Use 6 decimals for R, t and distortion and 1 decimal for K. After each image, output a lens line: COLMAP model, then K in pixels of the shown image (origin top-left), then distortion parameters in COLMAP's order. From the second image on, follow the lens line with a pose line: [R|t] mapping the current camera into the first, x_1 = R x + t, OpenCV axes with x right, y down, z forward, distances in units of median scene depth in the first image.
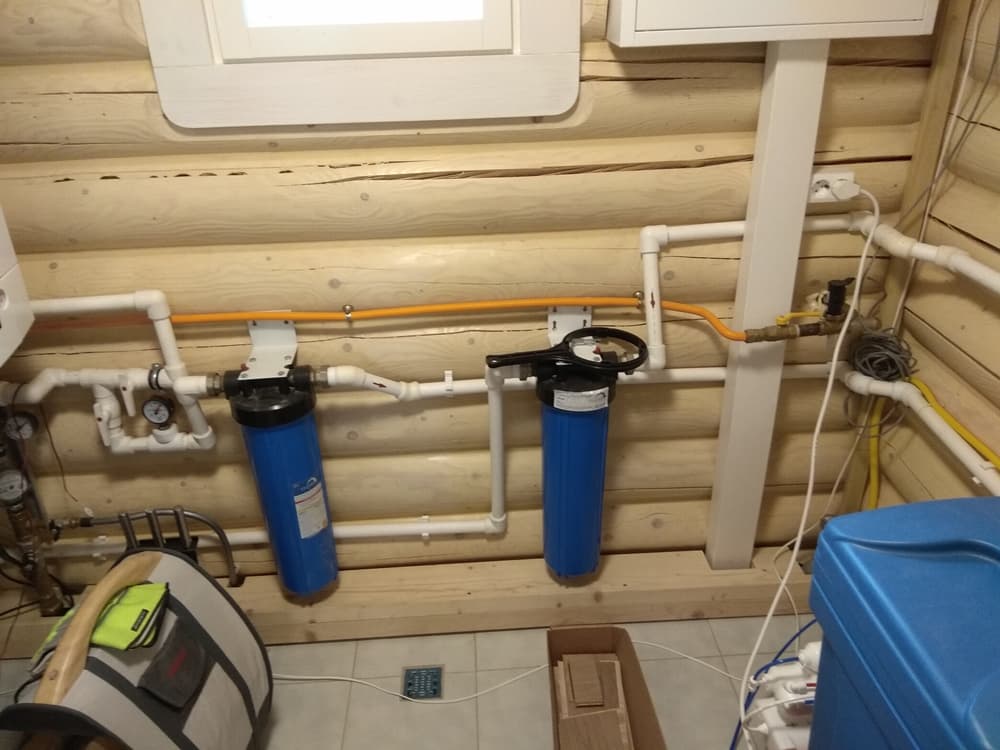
lens RADIAL K [[781.9, 0, 500.0], [0, 781.9, 374.9], [0, 0, 1]] dist [0.004090, 0.000012]
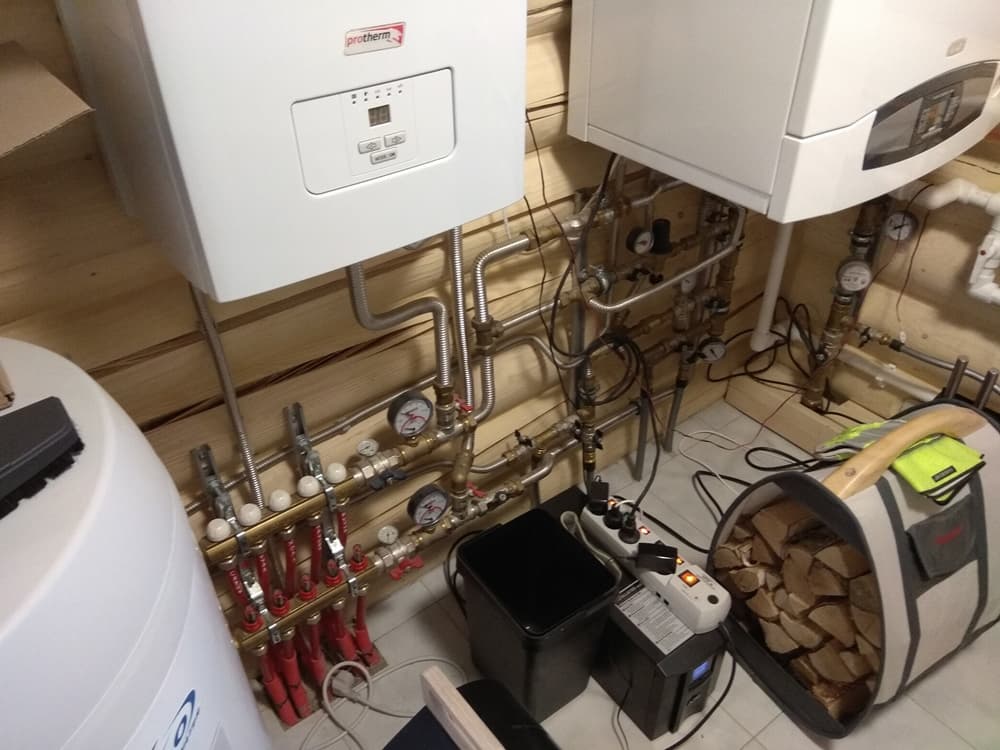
lens RADIAL K [[781.9, 0, 500.0], [0, 781.9, 375.7], [0, 0, 1]] dist [0.004090, 0.000012]
pose [[0.570188, 0.507273, -0.646189, -0.178328], [-0.372278, 0.860732, 0.347202, 0.072380], [0.732322, 0.042592, 0.679626, -0.001303]]
